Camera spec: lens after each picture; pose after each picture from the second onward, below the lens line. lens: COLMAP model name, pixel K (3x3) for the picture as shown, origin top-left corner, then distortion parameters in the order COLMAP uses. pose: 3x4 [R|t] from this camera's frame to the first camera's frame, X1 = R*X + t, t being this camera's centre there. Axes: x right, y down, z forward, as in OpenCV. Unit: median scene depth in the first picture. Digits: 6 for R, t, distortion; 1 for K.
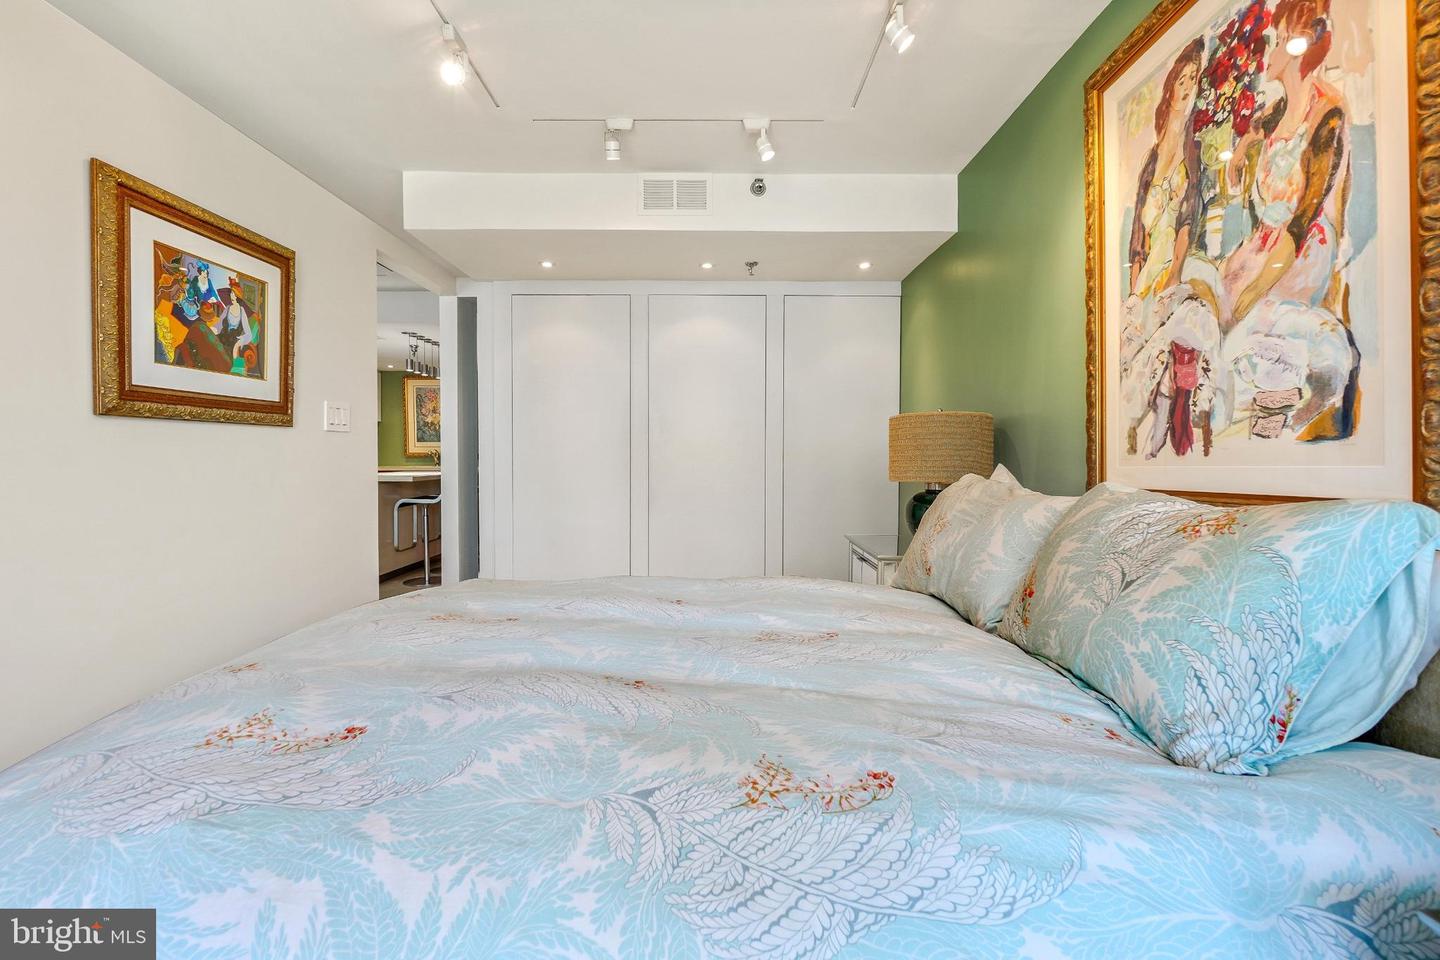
lens RADIAL K [[648.3, 0, 741.0], [0, 648.3, 462.6], [0, 0, 1]] dist [-0.016991, 0.001905]
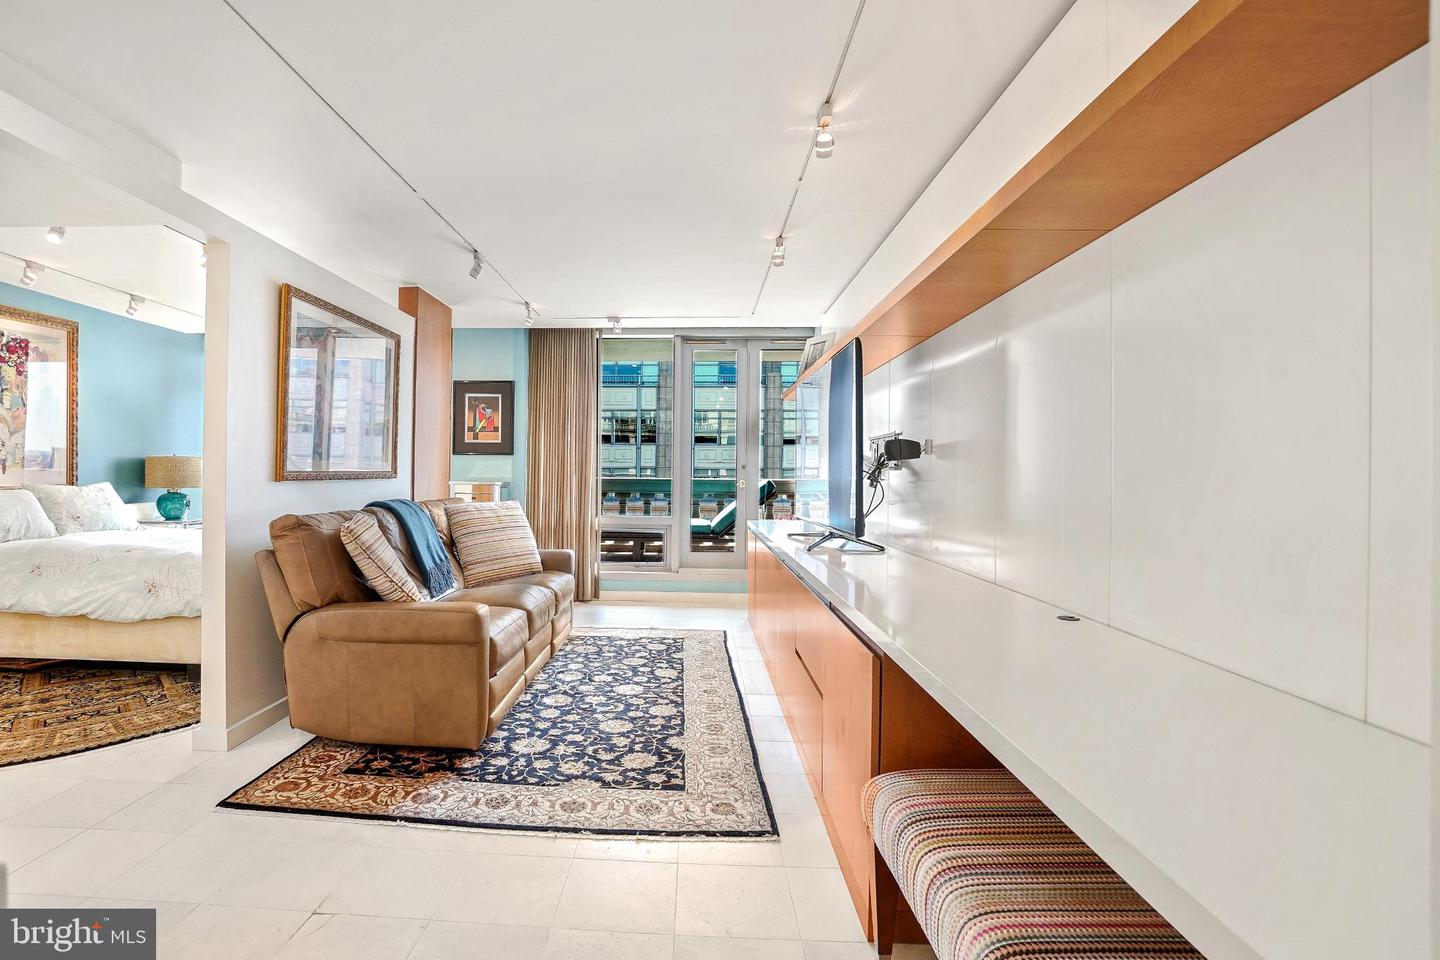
lens RADIAL K [[669.0, 0, 664.7], [0, 669.0, 470.8], [0, 0, 1]] dist [-0.034259, 0.006407]
pose [[-0.995874, -0.008430, 0.090353, -2.682055], [-0.007662, 0.999932, 0.008846, -0.078425], [-0.090421, 0.008117, -0.995871, 3.847298]]
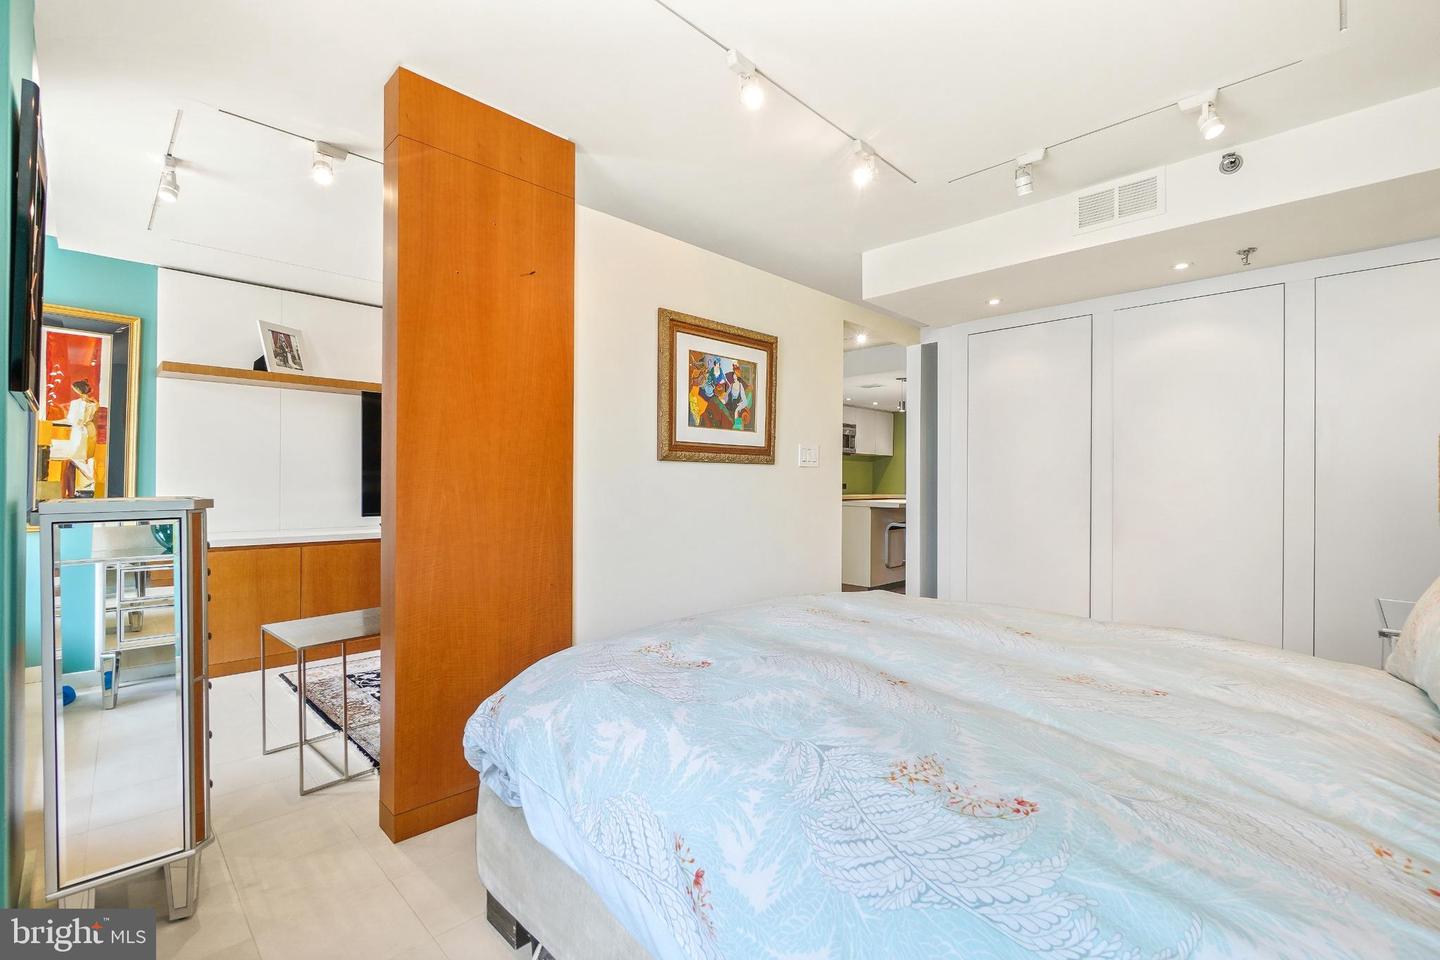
lens RADIAL K [[648.3, 0, 731.6], [0, 648.3, 469.3], [0, 0, 1]] dist [-0.016991, 0.001905]
pose [[0.692957, -0.013724, -0.720848, 0.384000], [-0.012227, 0.999451, -0.030782, -0.003542], [0.720875, 0.030144, 0.692409, -0.033436]]
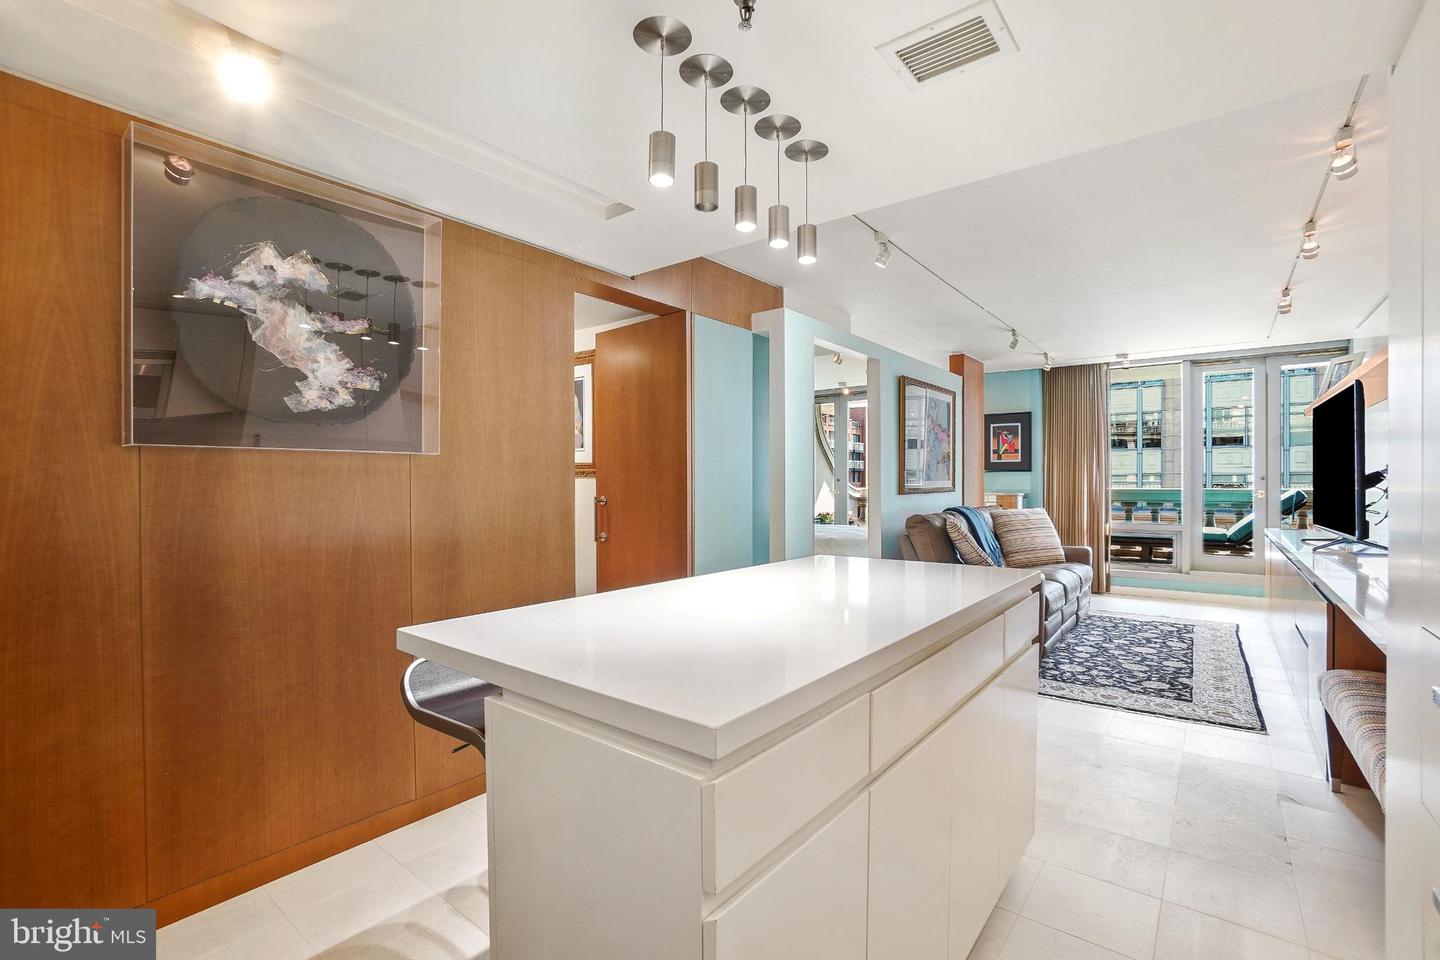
lens RADIAL K [[648.3, 0, 751.5], [0, 648.3, 484.2], [0, 0, 1]] dist [-0.016991, 0.001905]
pose [[-0.783944, -0.002024, 0.620828, -2.785391], [0.010402, 0.999811, 0.016396, -0.137700], [-0.620744, 0.019312, -0.783775, 5.074572]]
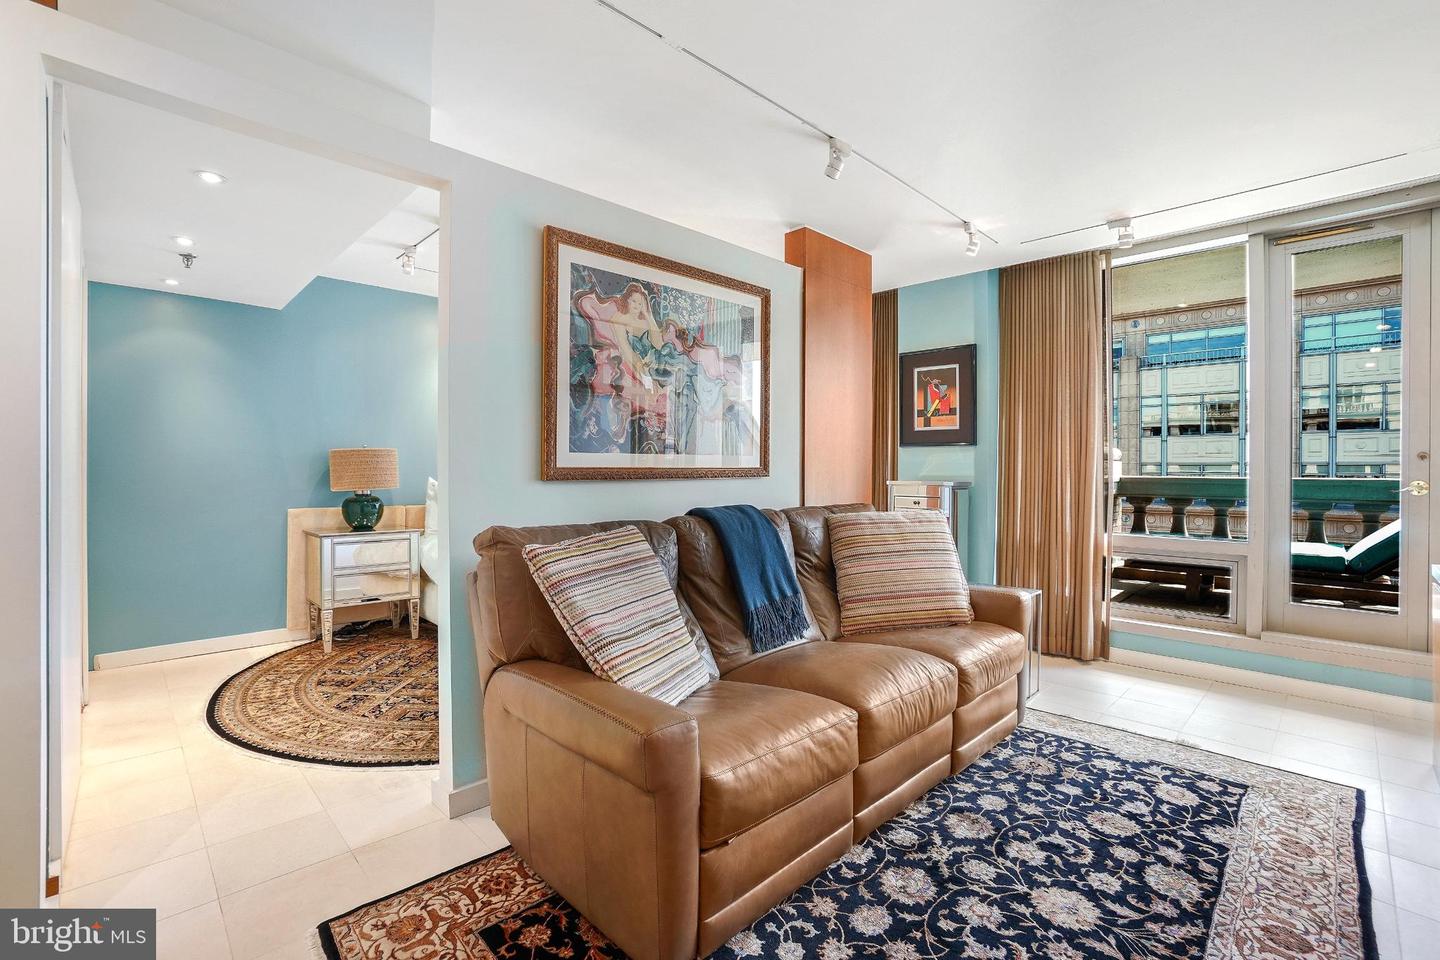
lens RADIAL K [[648.3, 0, 743.7], [0, 648.3, 470.4], [0, 0, 1]] dist [-0.016991, 0.001905]
pose [[-0.696685, -0.003090, 0.717371, -2.756560], [0.005655, 0.999936, 0.009799, -0.050885], [-0.717355, 0.010883, -0.696623, 2.641628]]
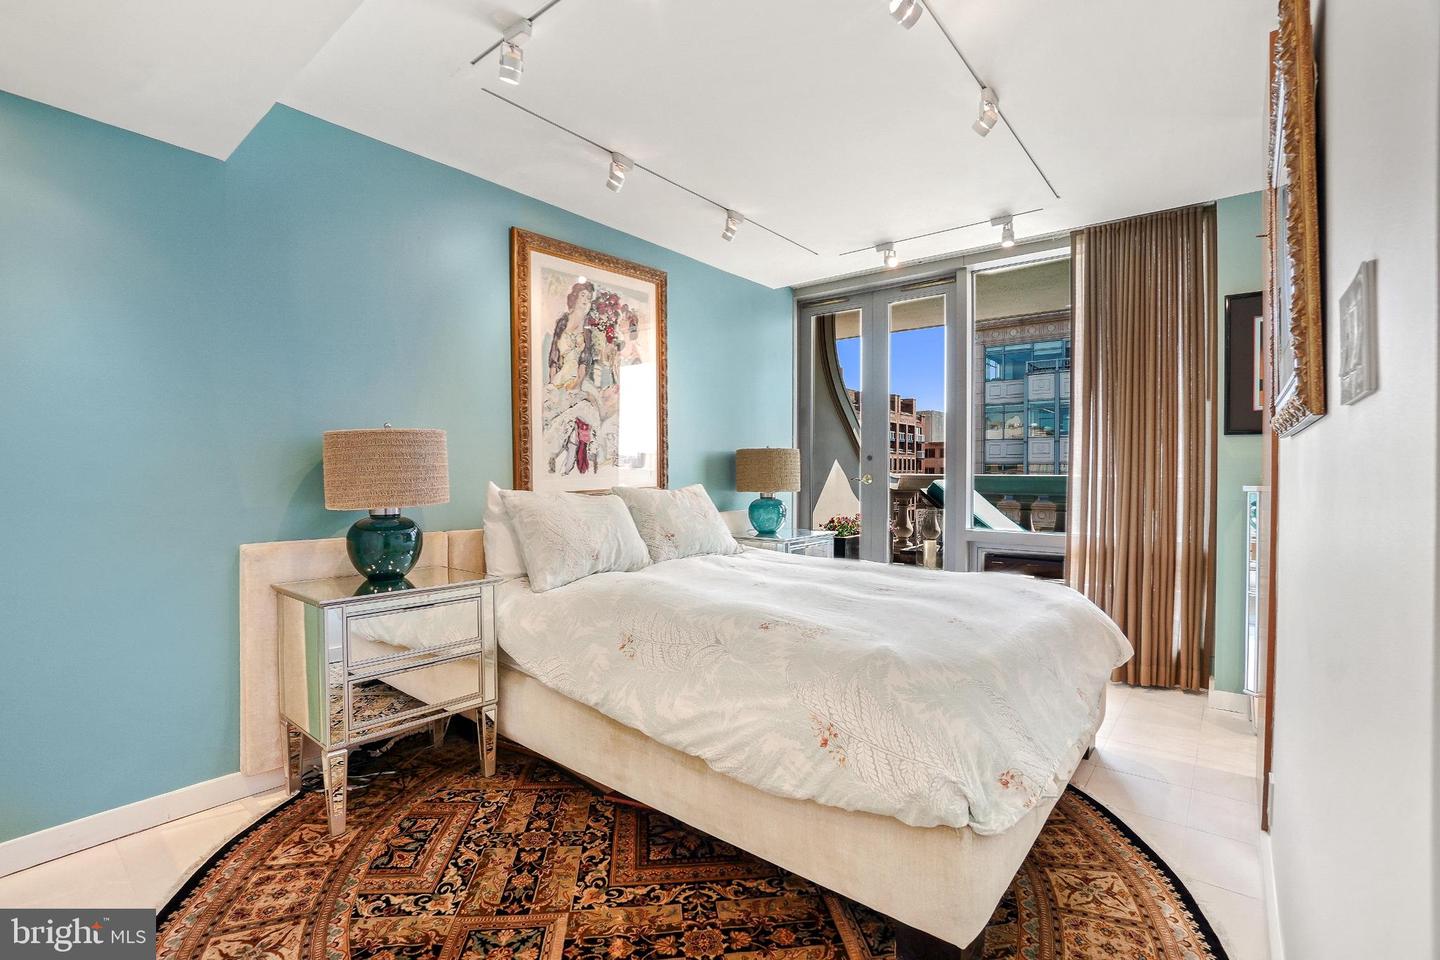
lens RADIAL K [[648.3, 0, 727.8], [0, 648.3, 475.7], [0, 0, 1]] dist [-0.016991, 0.001905]
pose [[-0.762170, -0.011840, 0.647269, -1.139563], [0.003176, 0.999752, 0.022028, -0.052924], [-0.647369, 0.018845, -0.761943, 2.514217]]
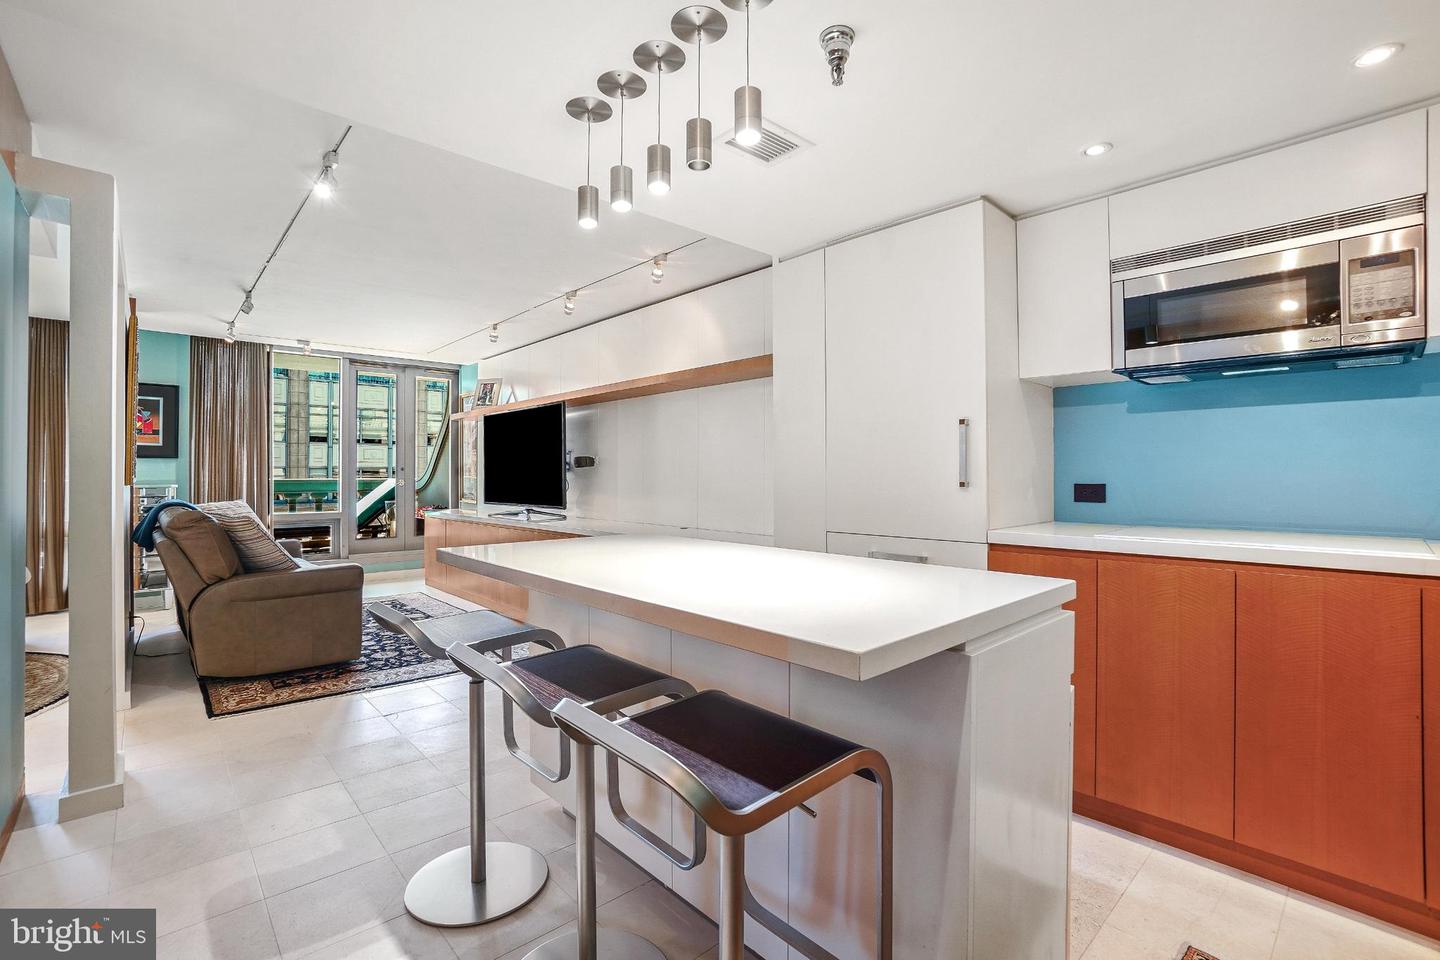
lens RADIAL K [[648.3, 0, 711.9], [0, 648.3, 470.1], [0, 0, 1]] dist [-0.016991, 0.001905]
pose [[-0.773510, -0.003058, -0.633776, -1.428398], [-0.008104, 0.999954, 0.005066, -0.105005], [0.633732, 0.009054, -0.773500, 5.089679]]
